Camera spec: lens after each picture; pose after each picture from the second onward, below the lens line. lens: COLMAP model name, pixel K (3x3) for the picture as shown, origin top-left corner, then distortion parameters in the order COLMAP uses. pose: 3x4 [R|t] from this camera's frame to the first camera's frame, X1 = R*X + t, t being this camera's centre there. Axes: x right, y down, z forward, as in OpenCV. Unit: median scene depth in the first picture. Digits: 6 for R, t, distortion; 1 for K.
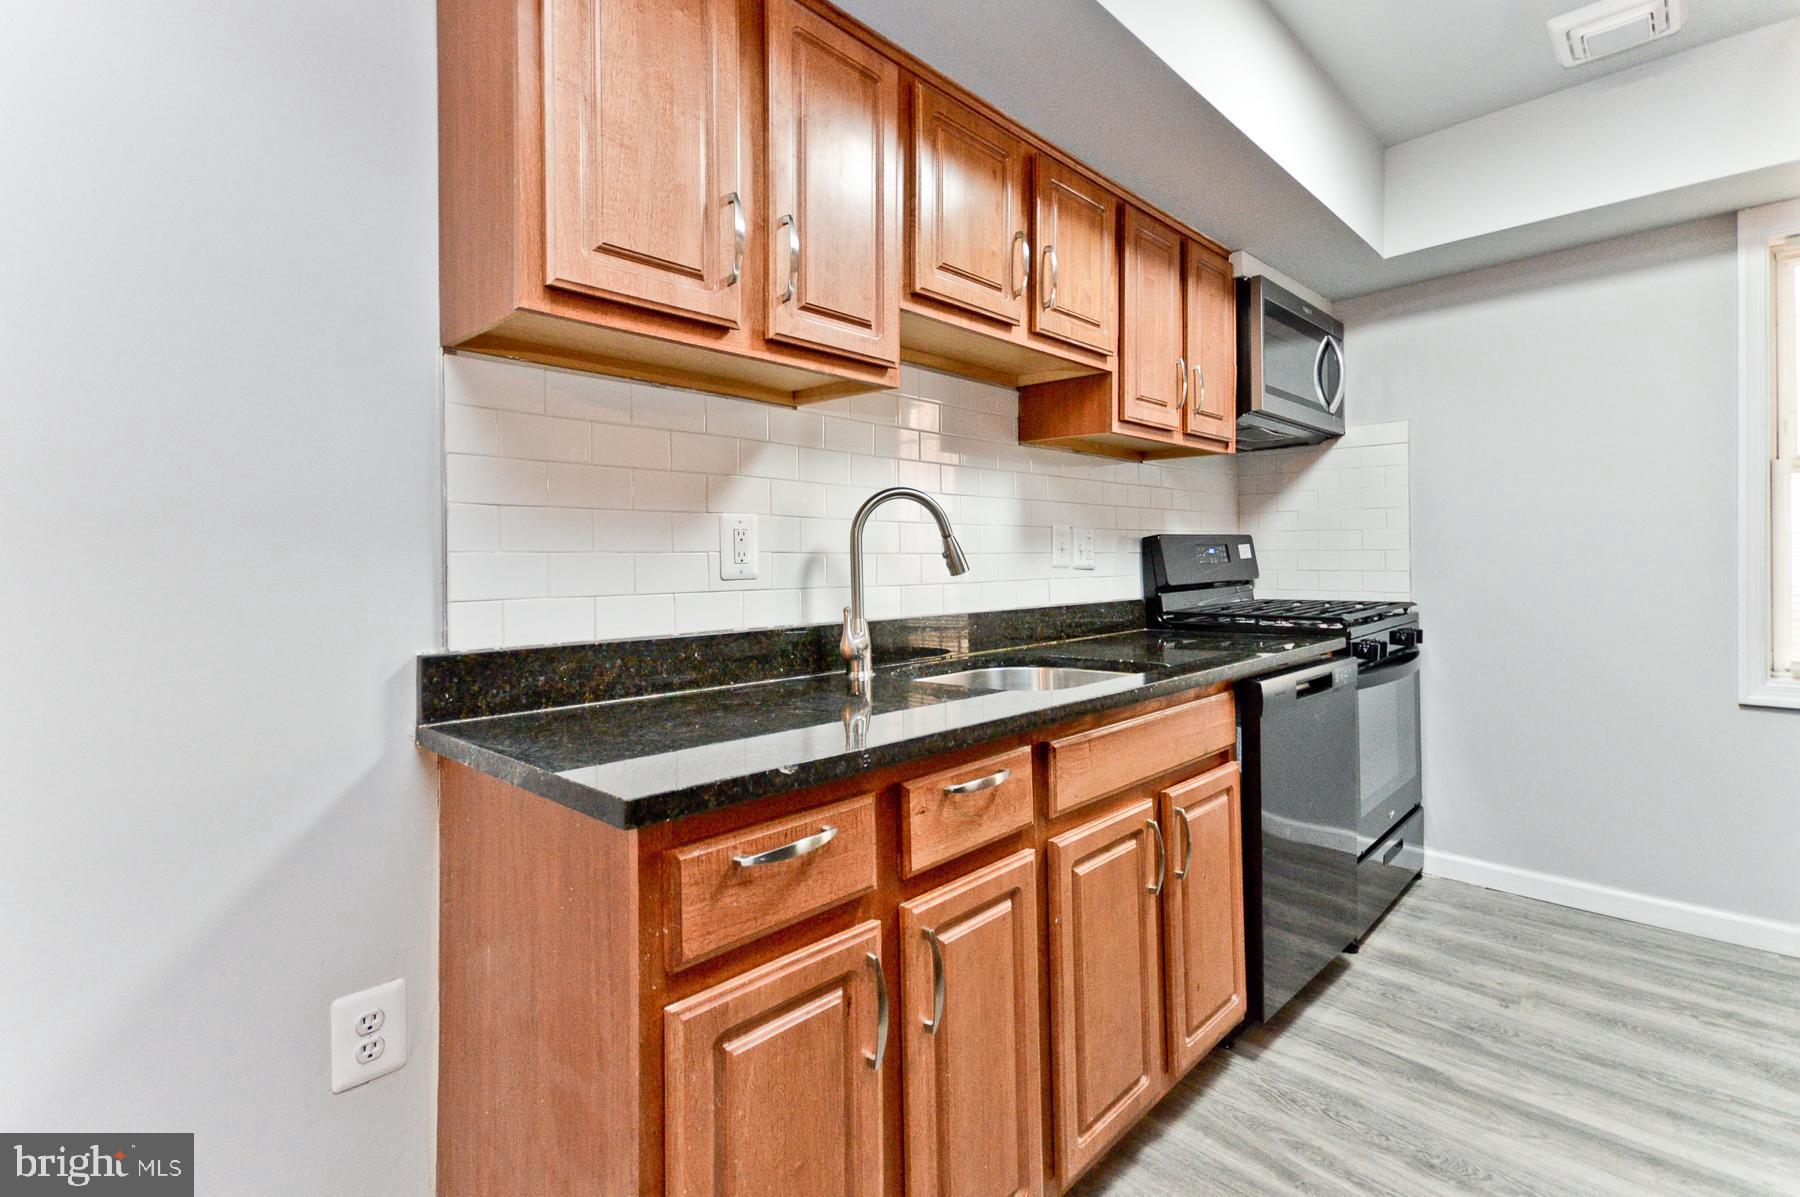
lens RADIAL K [[809.2, 0, 874.1], [0, 809.2, 554.3], [0, 0, 1]] dist [0.009478, -0.005090]
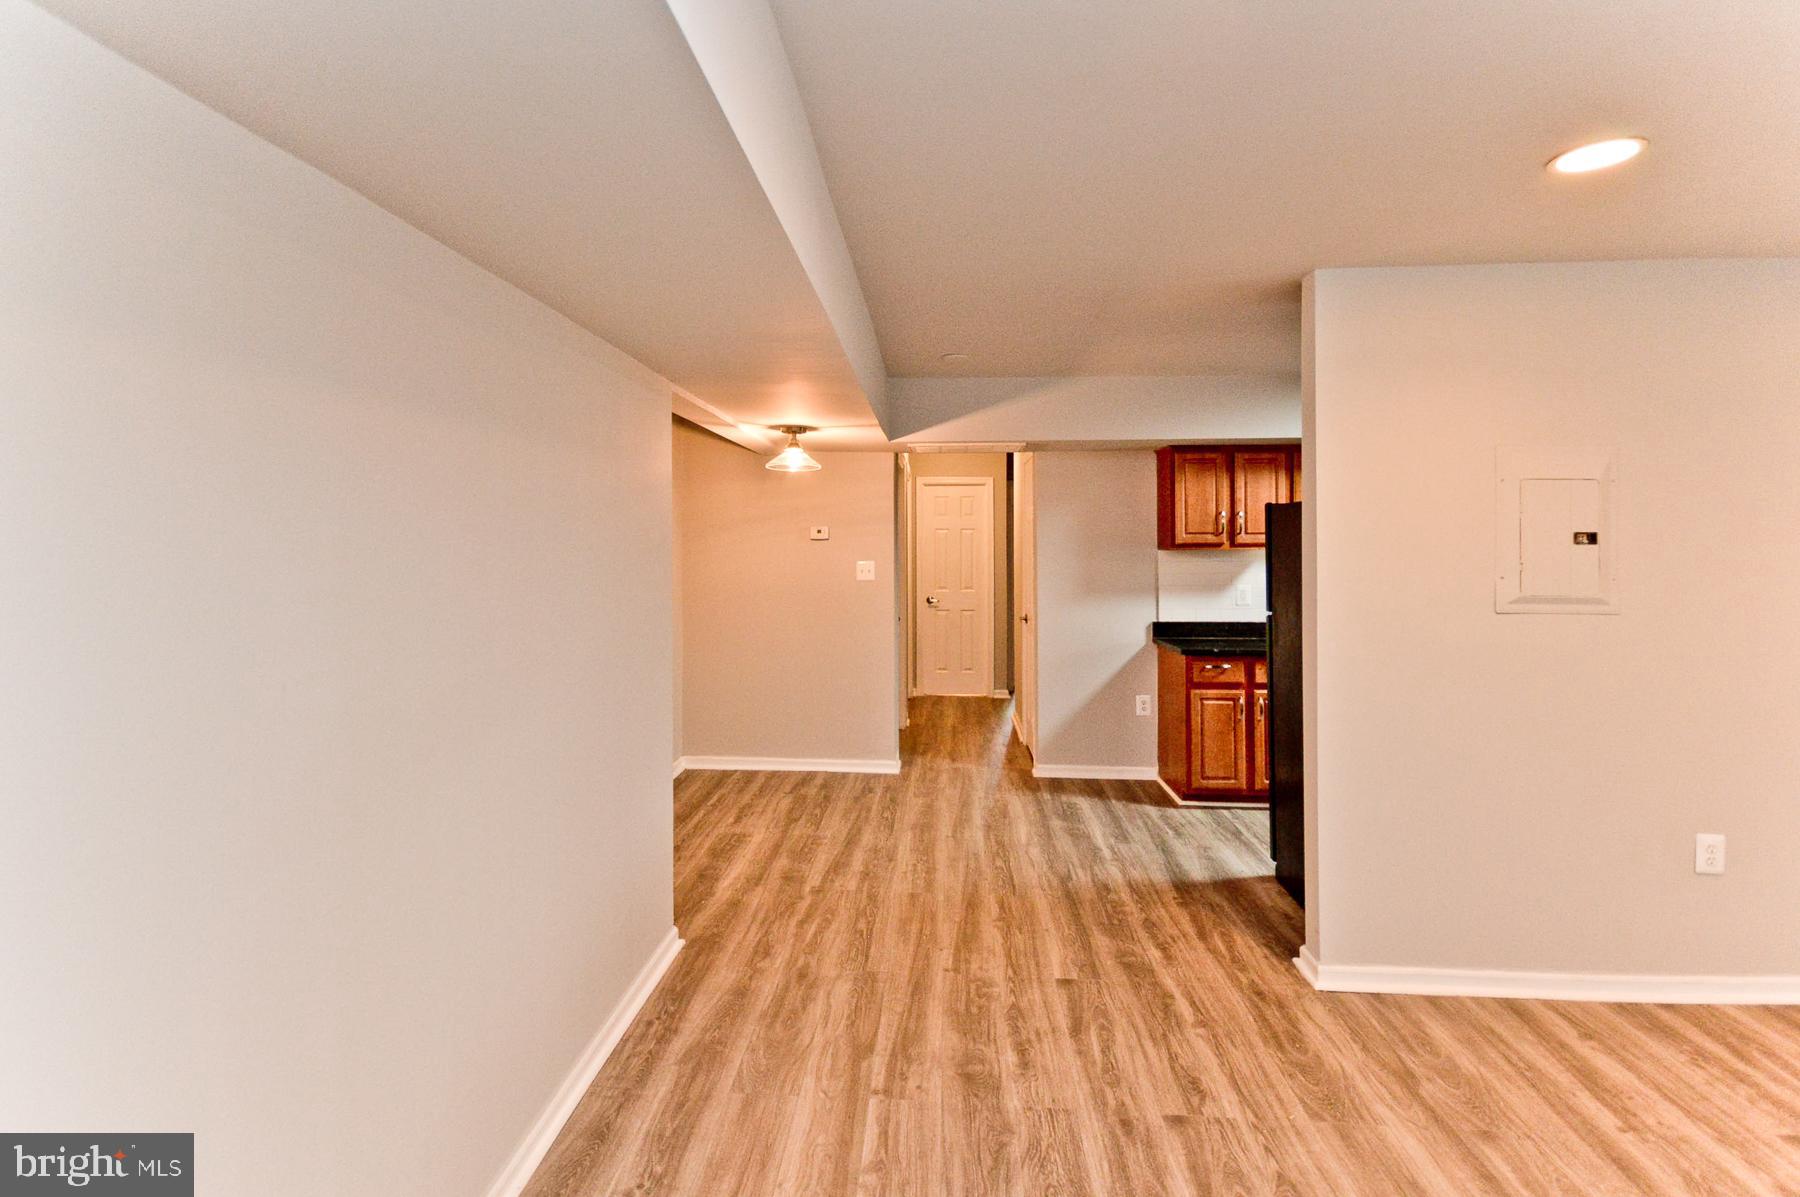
lens RADIAL K [[809.2, 0, 880.5], [0, 809.2, 536.8], [0, 0, 1]] dist [0.009478, -0.005090]
pose [[0.644324, -0.005814, -0.764731, 1.608542], [0.018852, 0.999788, 0.008282, -0.349932], [0.764521, -0.019753, 0.644297, -2.558064]]
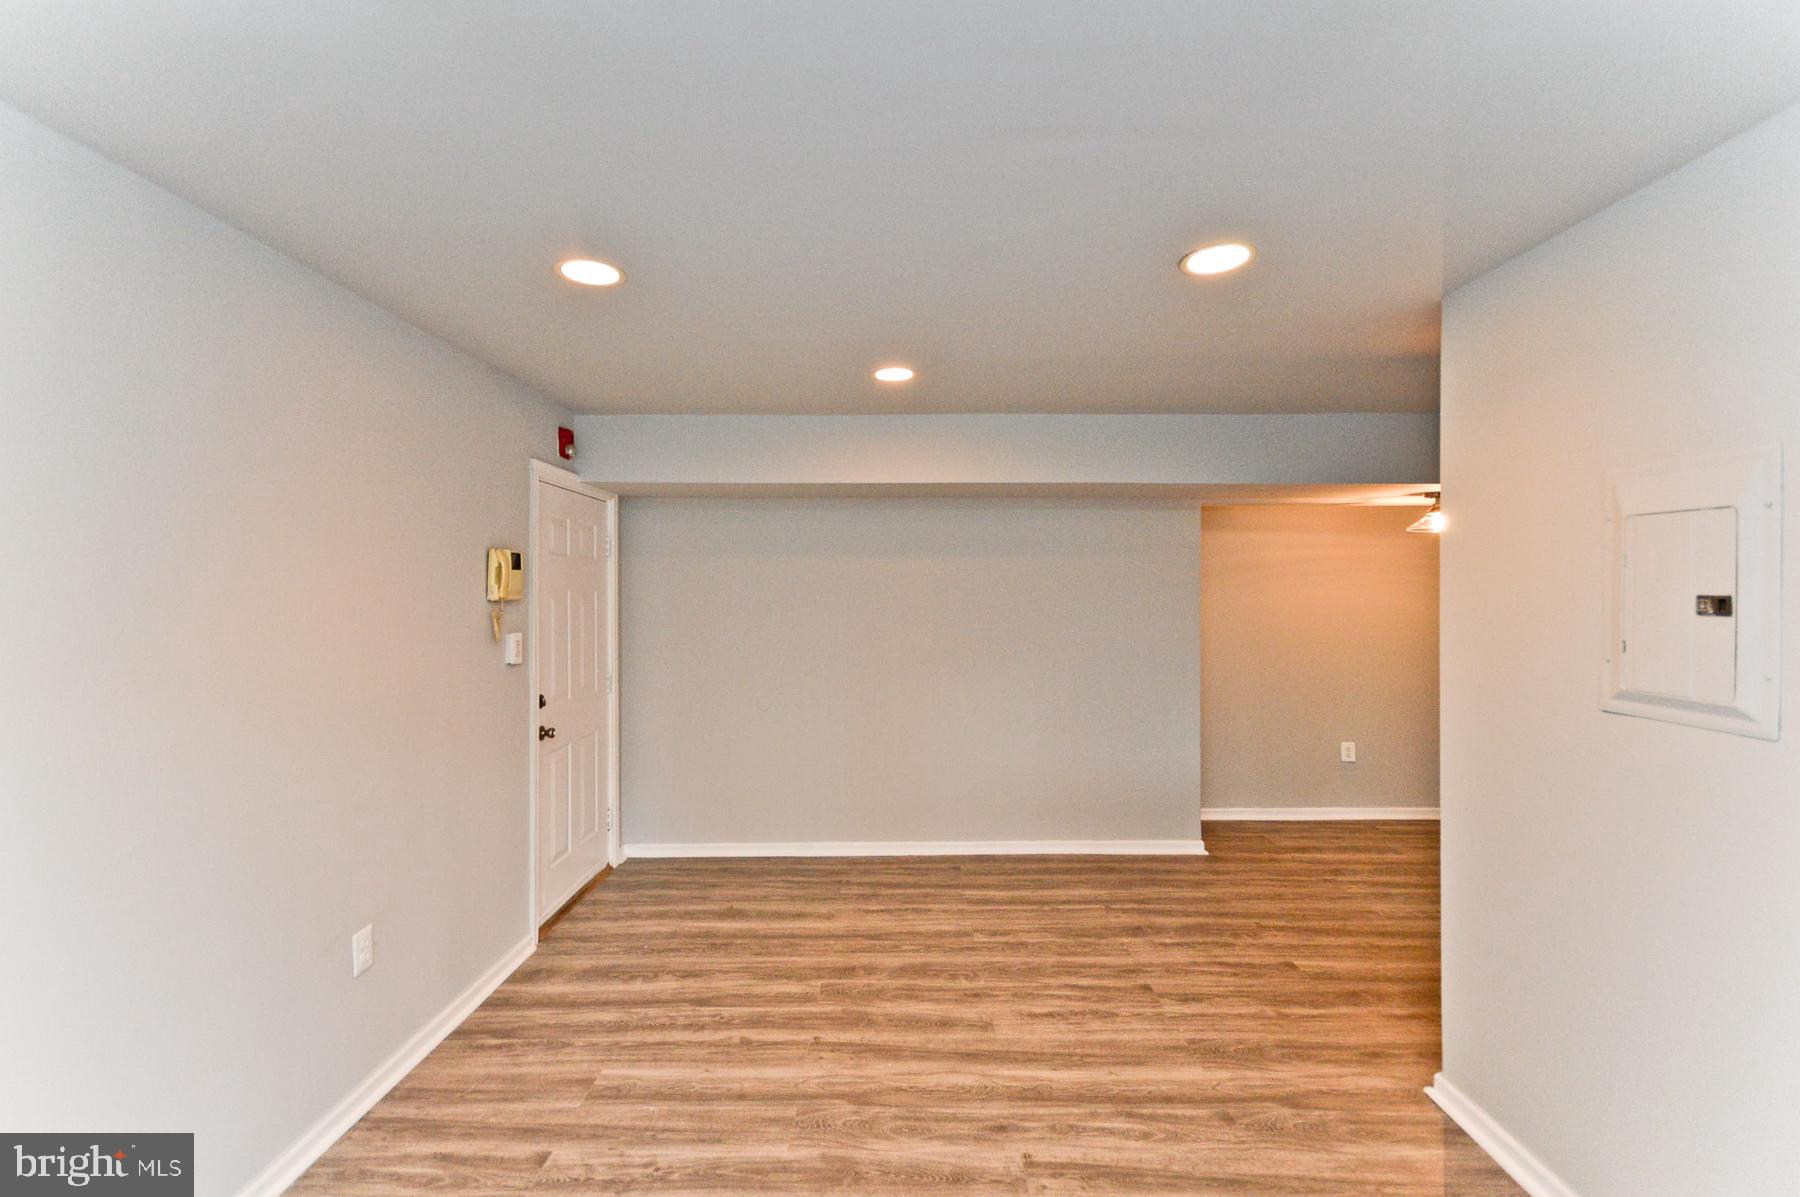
lens RADIAL K [[809.2, 0, 877.7], [0, 809.2, 598.4], [0, 0, 1]] dist [0.009478, -0.005090]
pose [[-0.729188, 0.012467, -0.684200, 2.921853], [0.014455, 0.999892, 0.002814, -0.329057], [0.684161, -0.007838, -0.729289, 0.079840]]
